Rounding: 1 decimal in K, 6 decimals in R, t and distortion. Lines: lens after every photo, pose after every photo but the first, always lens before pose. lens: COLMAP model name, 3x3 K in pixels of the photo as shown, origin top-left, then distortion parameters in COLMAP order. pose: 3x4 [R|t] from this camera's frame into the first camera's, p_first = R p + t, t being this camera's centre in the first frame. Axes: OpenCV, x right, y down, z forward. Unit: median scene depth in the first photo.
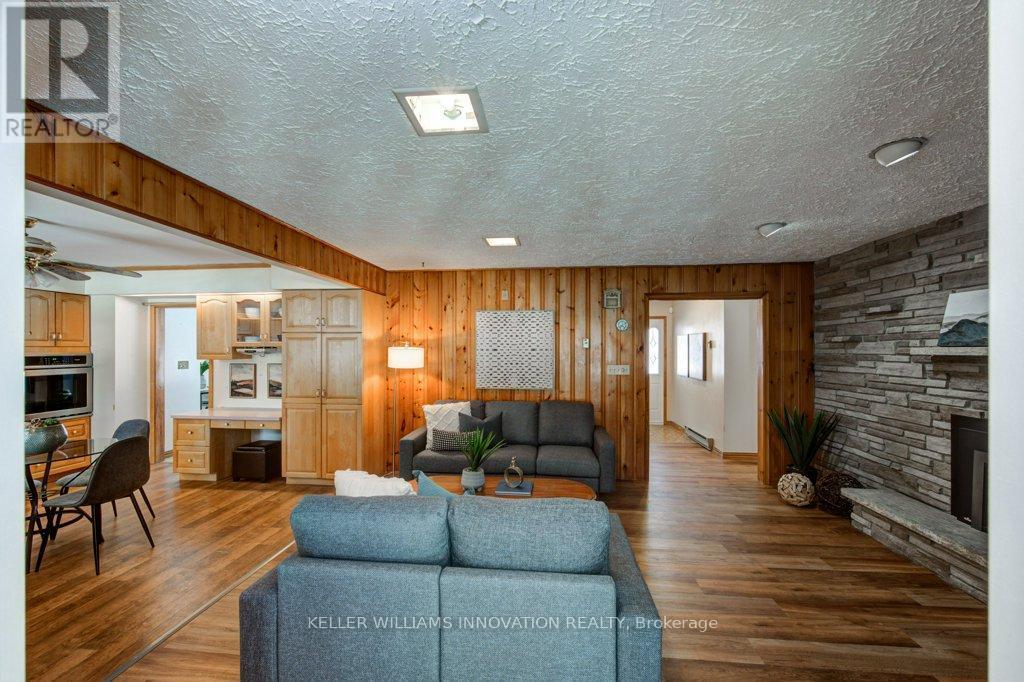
lens RADIAL K [[404.5, 0, 514.3], [0, 404.5, 347.2], [0, 0, 1]] dist [-0.000817, -0.000161]
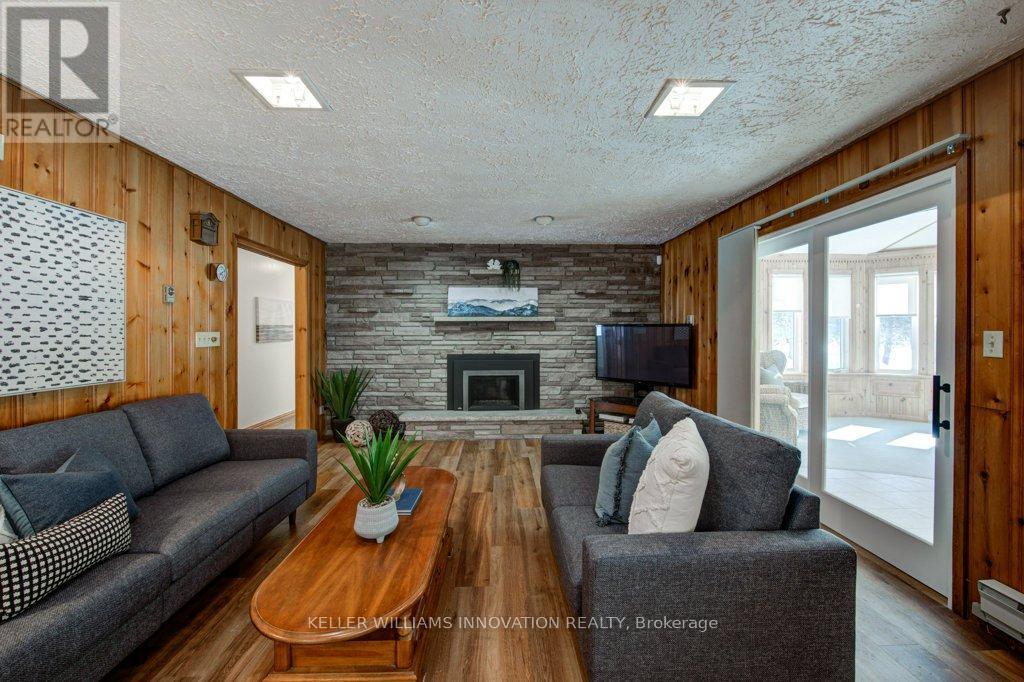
lens RADIAL K [[404.5, 0, 512.0], [0, 404.5, 335.7], [0, 0, 1]] dist [-0.000817, -0.000161]
pose [[-0.126689, -0.008018, 0.991910, -0.581176], [-0.005648, 0.999957, 0.007362, 0.053270], [-0.991926, -0.004670, -0.126729, 0.742003]]
